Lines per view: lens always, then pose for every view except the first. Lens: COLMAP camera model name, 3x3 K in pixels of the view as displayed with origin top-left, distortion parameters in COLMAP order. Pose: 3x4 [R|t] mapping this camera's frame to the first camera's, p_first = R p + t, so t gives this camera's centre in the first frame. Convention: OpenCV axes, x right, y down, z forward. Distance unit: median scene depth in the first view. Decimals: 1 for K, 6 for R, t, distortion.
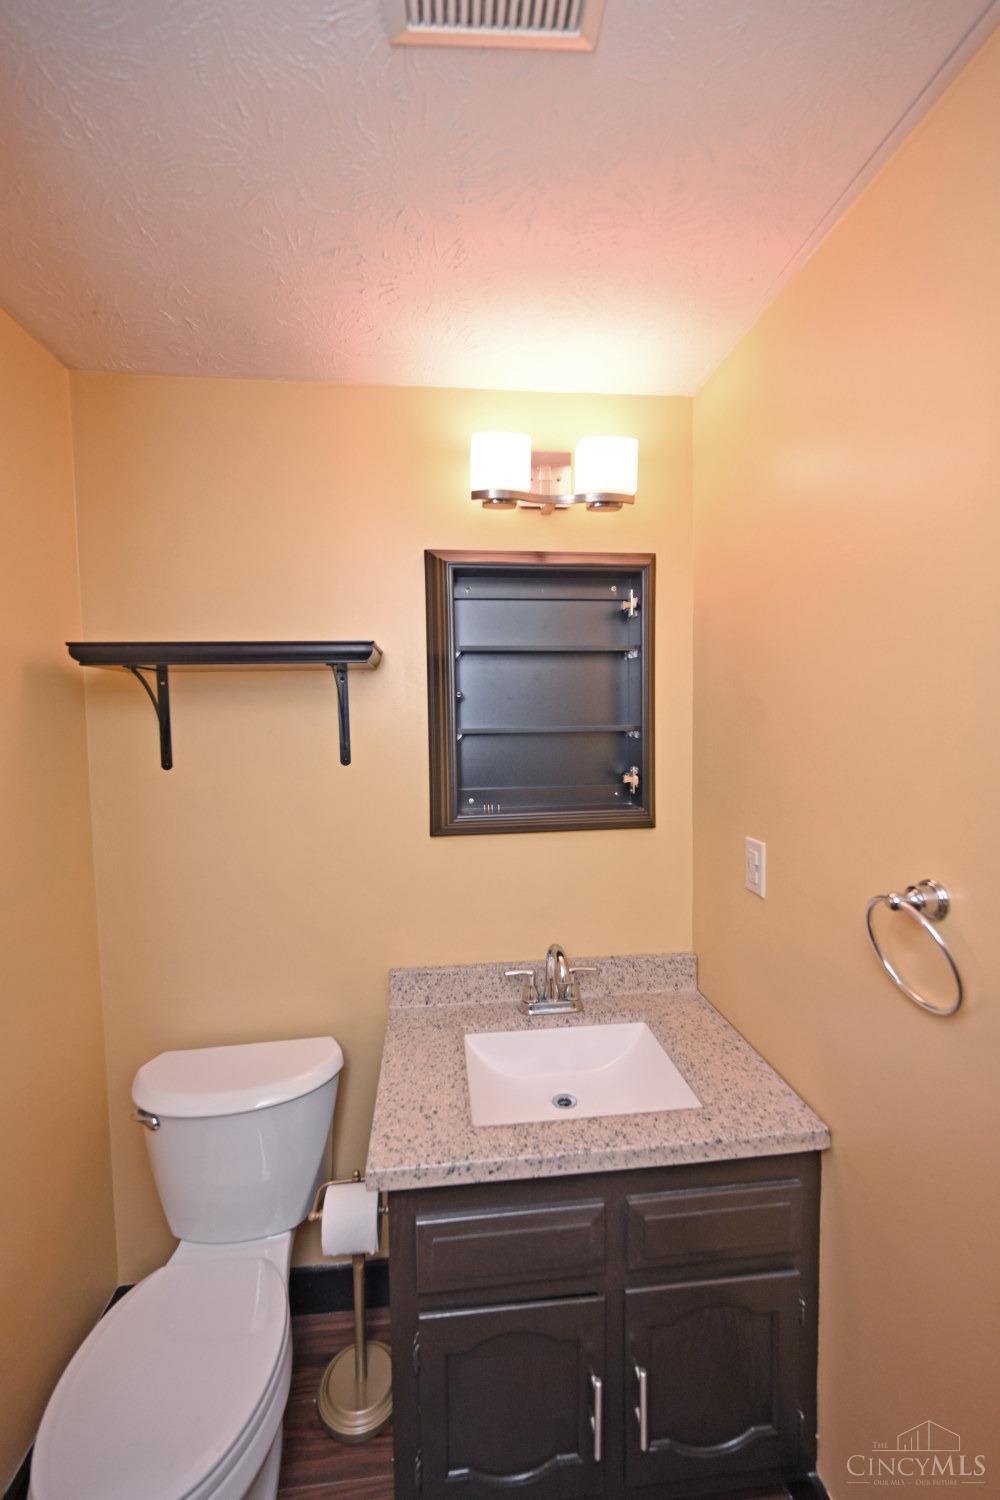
lens RADIAL K [[615.8, 0, 502.5], [0, 615.8, 749.1], [0, 0, 1]] dist [-0.000133, -0.000248]
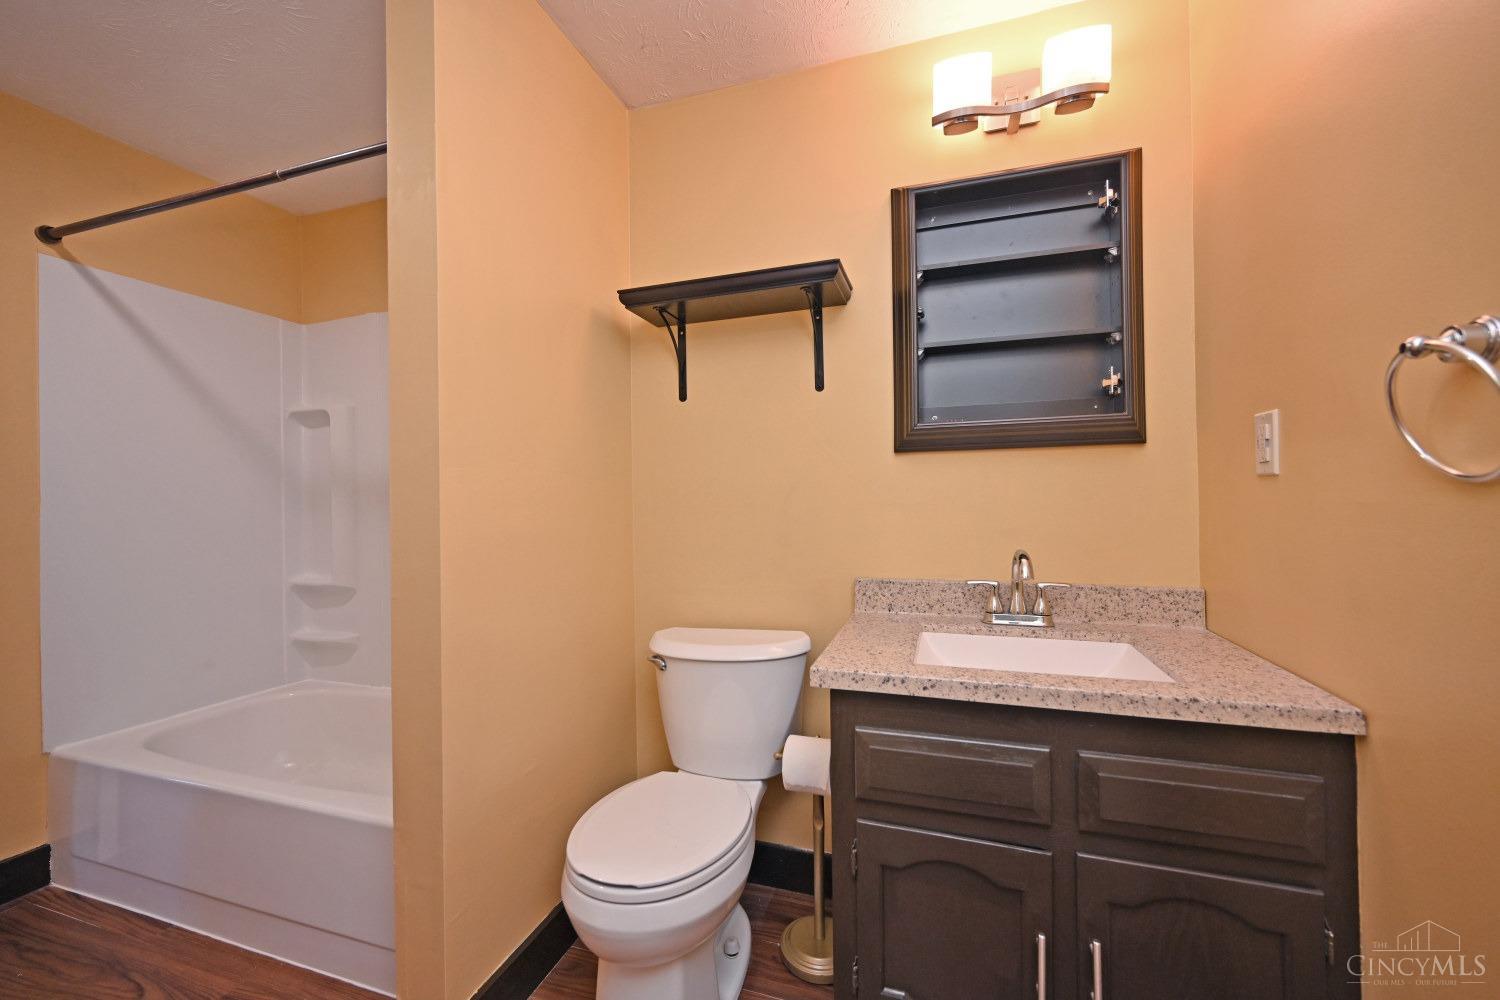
lens RADIAL K [[601.9, 0, 751.9], [0, 601.9, 499.8], [0, 0, 1]] dist [0.000438, 0.000089]
pose [[0.909278, -0.000173, -0.416189, 0.108024], [-0.024256, 0.998278, -0.053410, 0.332258], [0.415482, 0.058659, 0.907708, -0.054404]]
